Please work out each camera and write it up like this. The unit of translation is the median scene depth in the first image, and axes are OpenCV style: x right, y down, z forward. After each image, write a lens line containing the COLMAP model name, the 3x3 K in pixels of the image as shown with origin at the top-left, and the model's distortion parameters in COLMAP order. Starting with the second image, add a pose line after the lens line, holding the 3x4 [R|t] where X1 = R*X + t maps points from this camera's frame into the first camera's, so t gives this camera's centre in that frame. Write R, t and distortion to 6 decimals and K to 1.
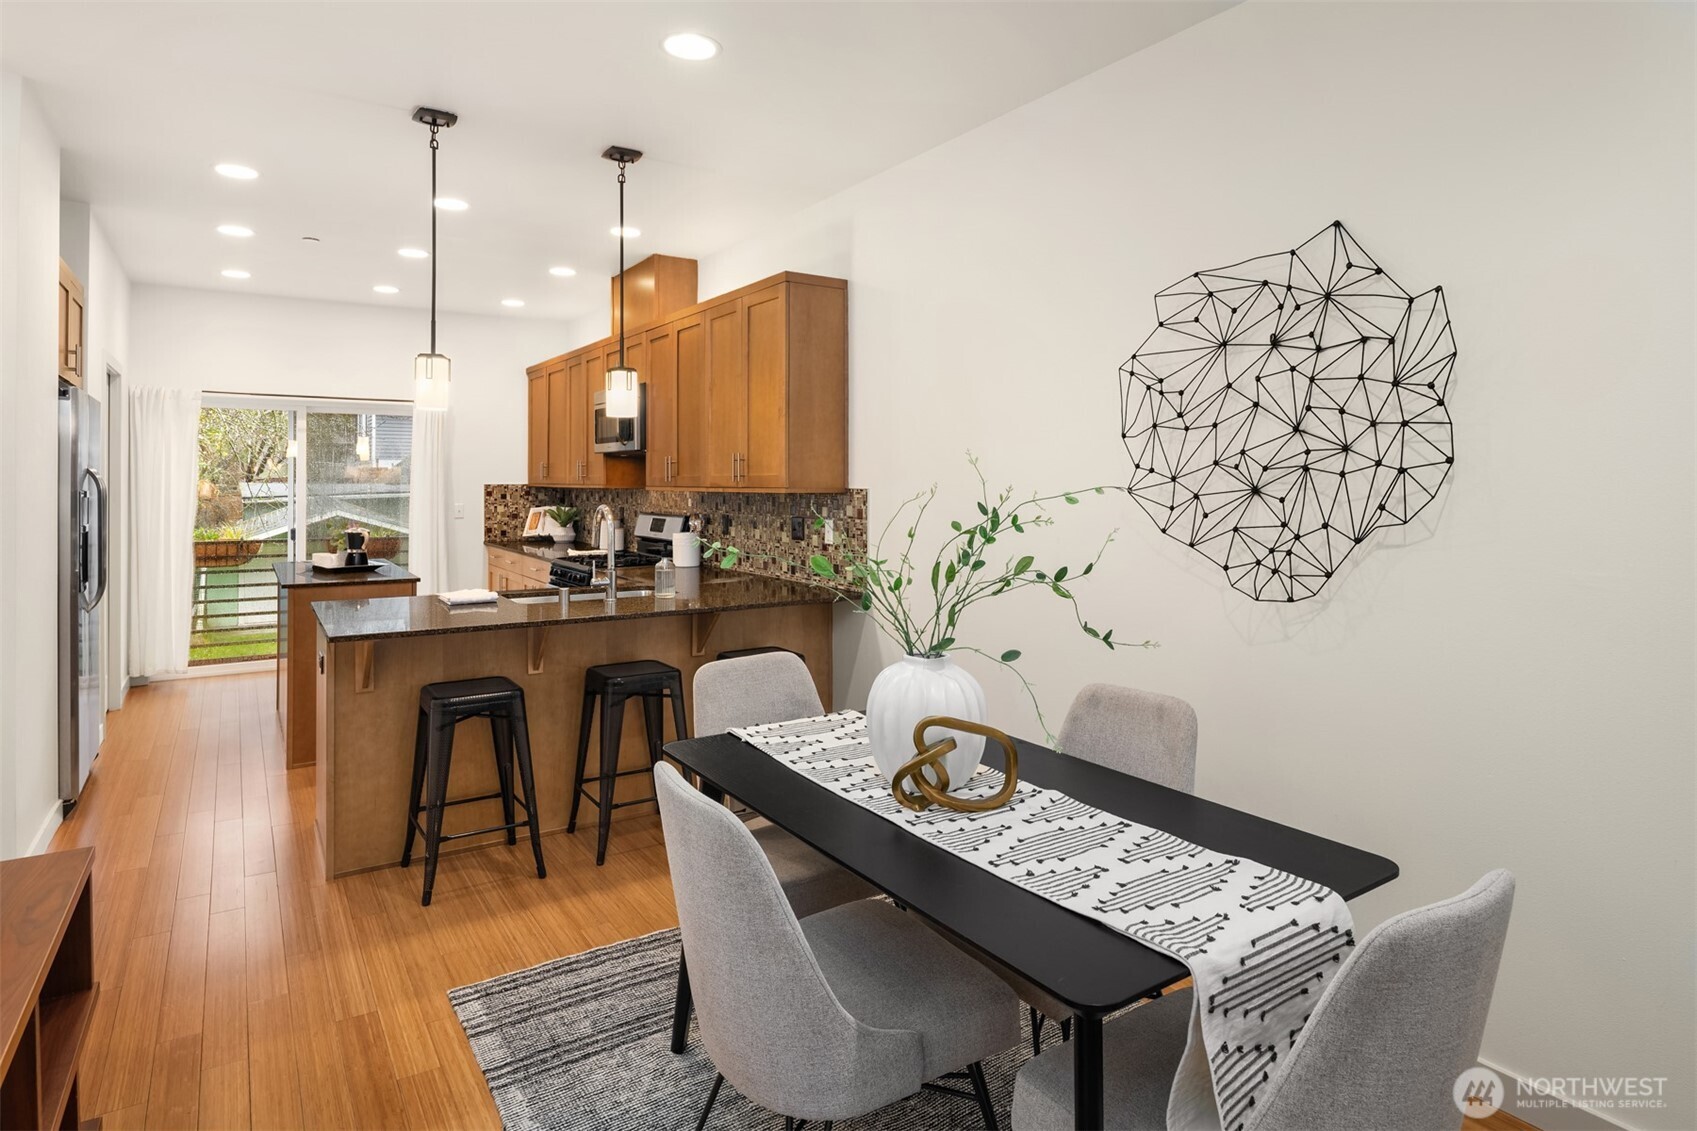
lens RADIAL K [[929.8, 0, 856.4], [0, 929.8, 478.2], [0, 0, 1]] dist [-0.002249, -0.002662]
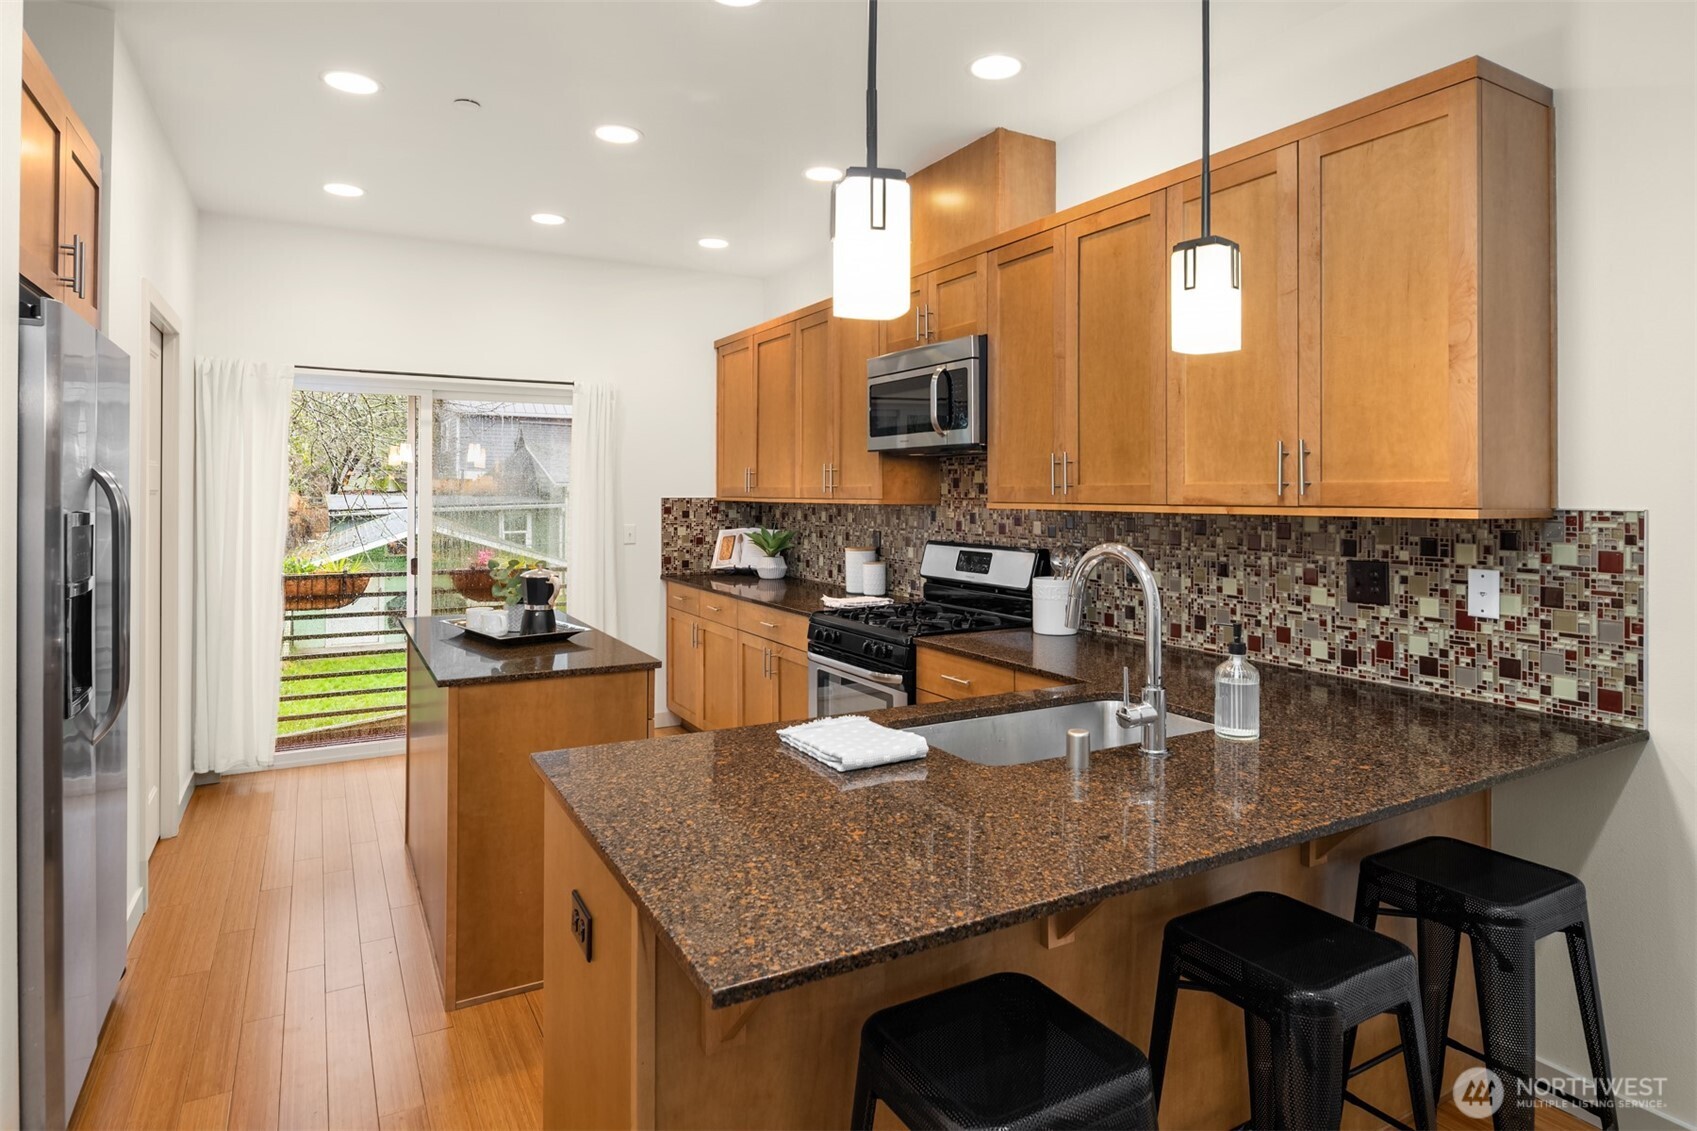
lens RADIAL K [[929.8, 0, 858.7], [0, 929.8, 487.7], [0, 0, 1]] dist [-0.002249, -0.002662]
pose [[0.998059, 0.000414, -0.062276, -0.268715], [-0.000607, 0.999995, -0.003083, 0.001080], [0.062274, 0.003115, 0.998054, 0.371526]]
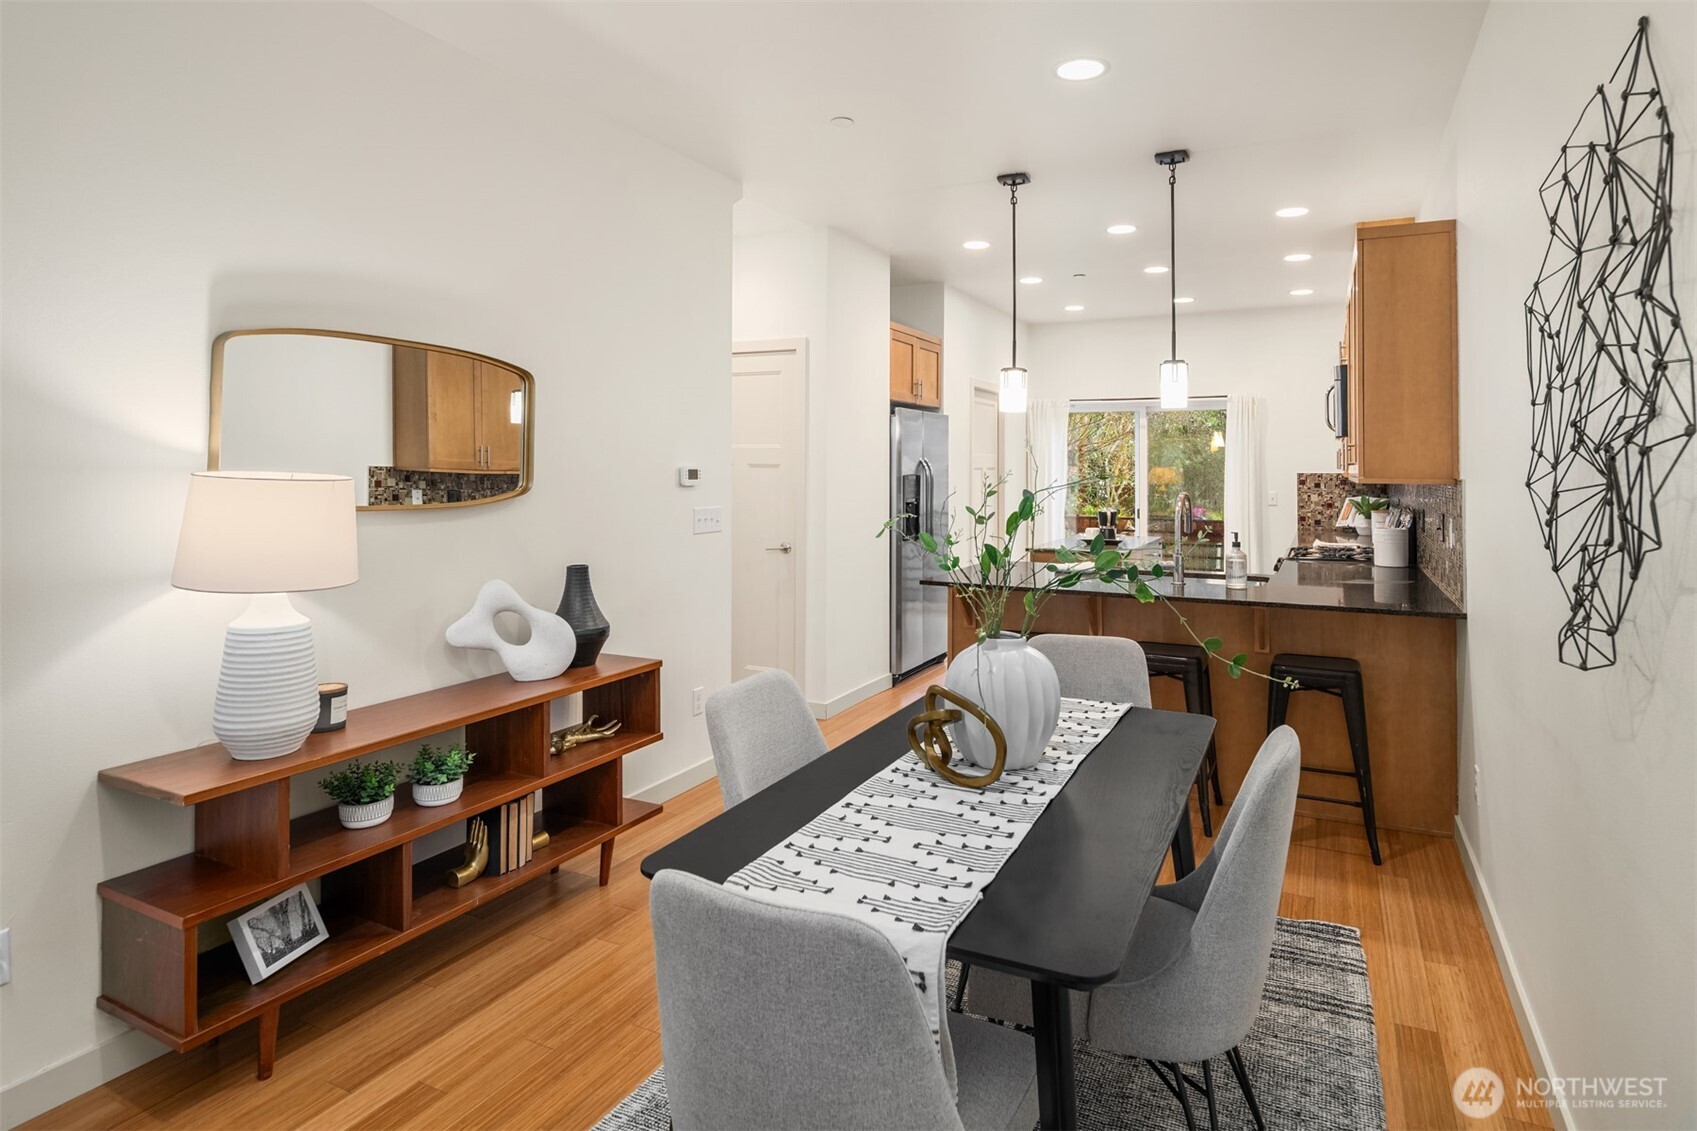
lens RADIAL K [[929.8, 0, 883.9], [0, 929.8, 448.3], [0, 0, 1]] dist [-0.002249, -0.002662]
pose [[0.510012, -0.016684, -0.860006, 0.326682], [-0.001251, 0.999796, -0.020137, 0.000867], [0.860166, 0.011346, 0.509887, 0.129459]]
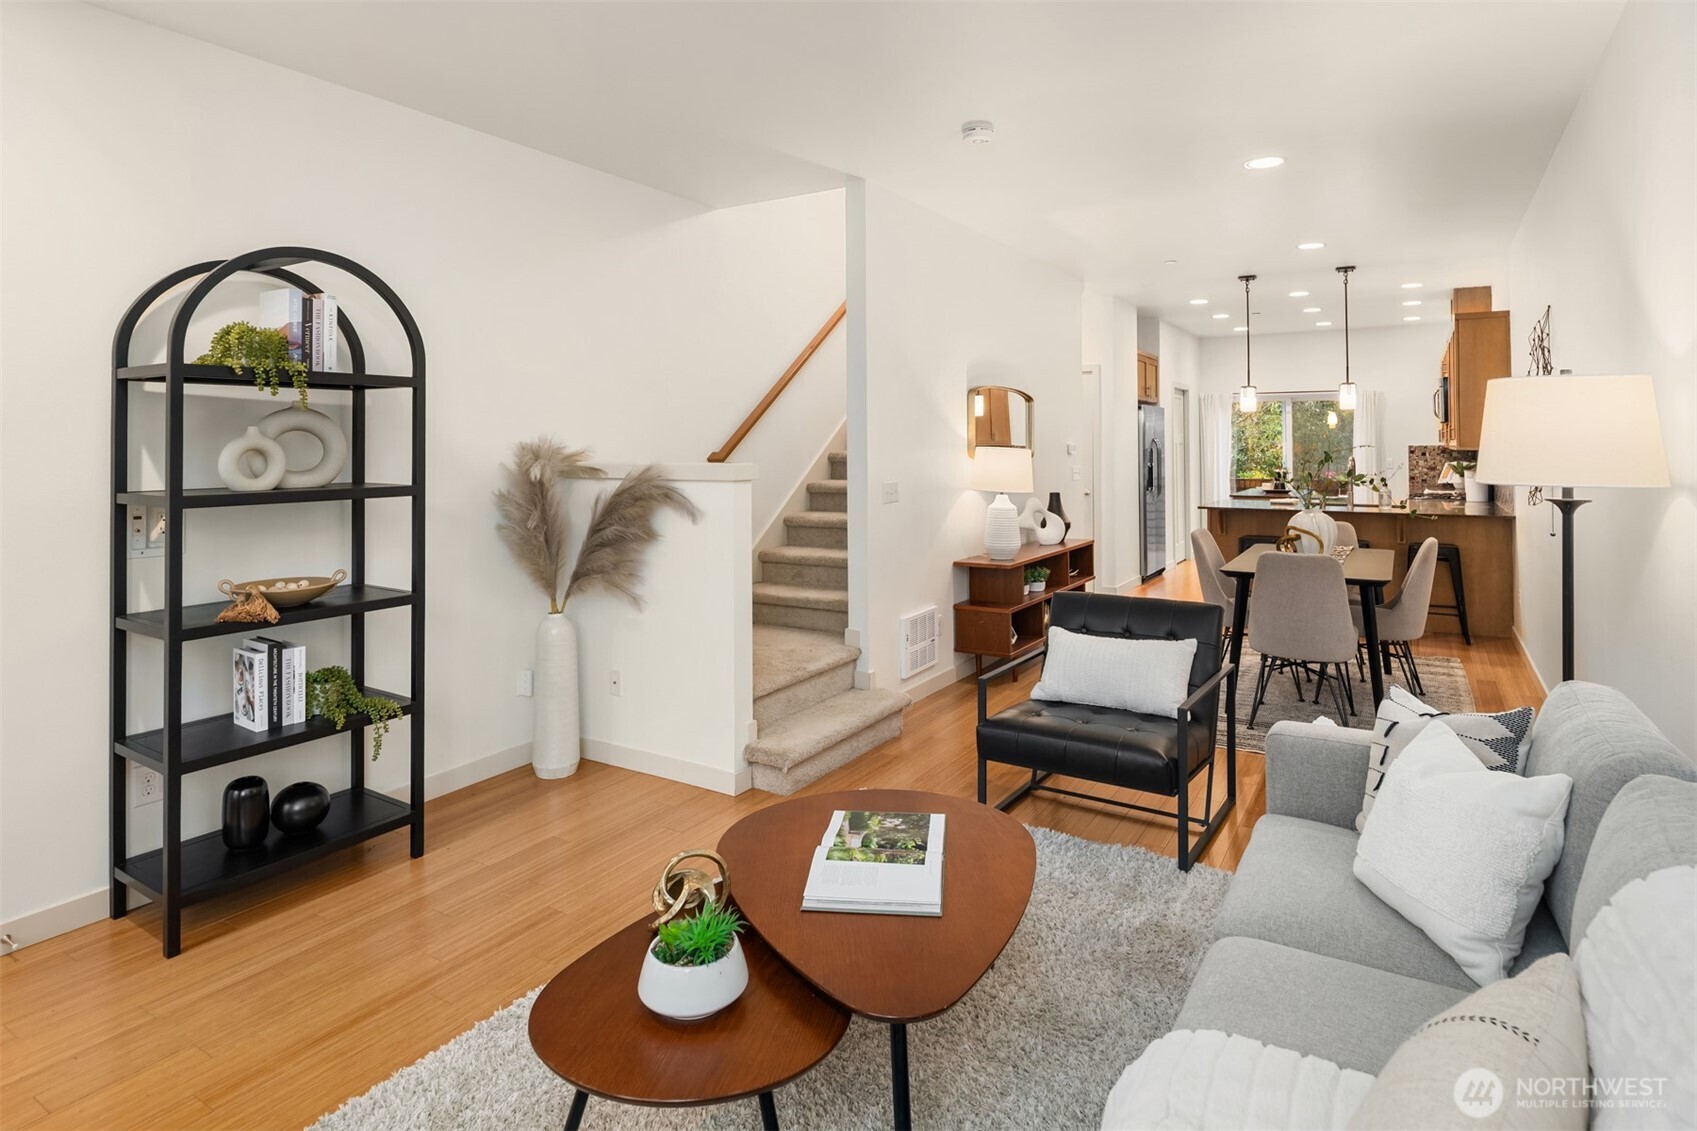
lens RADIAL K [[929.8, 0, 864.4], [0, 929.8, 427.5], [0, 0, 1]] dist [-0.002249, -0.002662]
pose [[0.429880, -0.018550, -0.902695, 0.698230], [0.006847, 0.999827, -0.017285, -0.002054], [0.902860, 0.001250, 0.429933, -0.471407]]
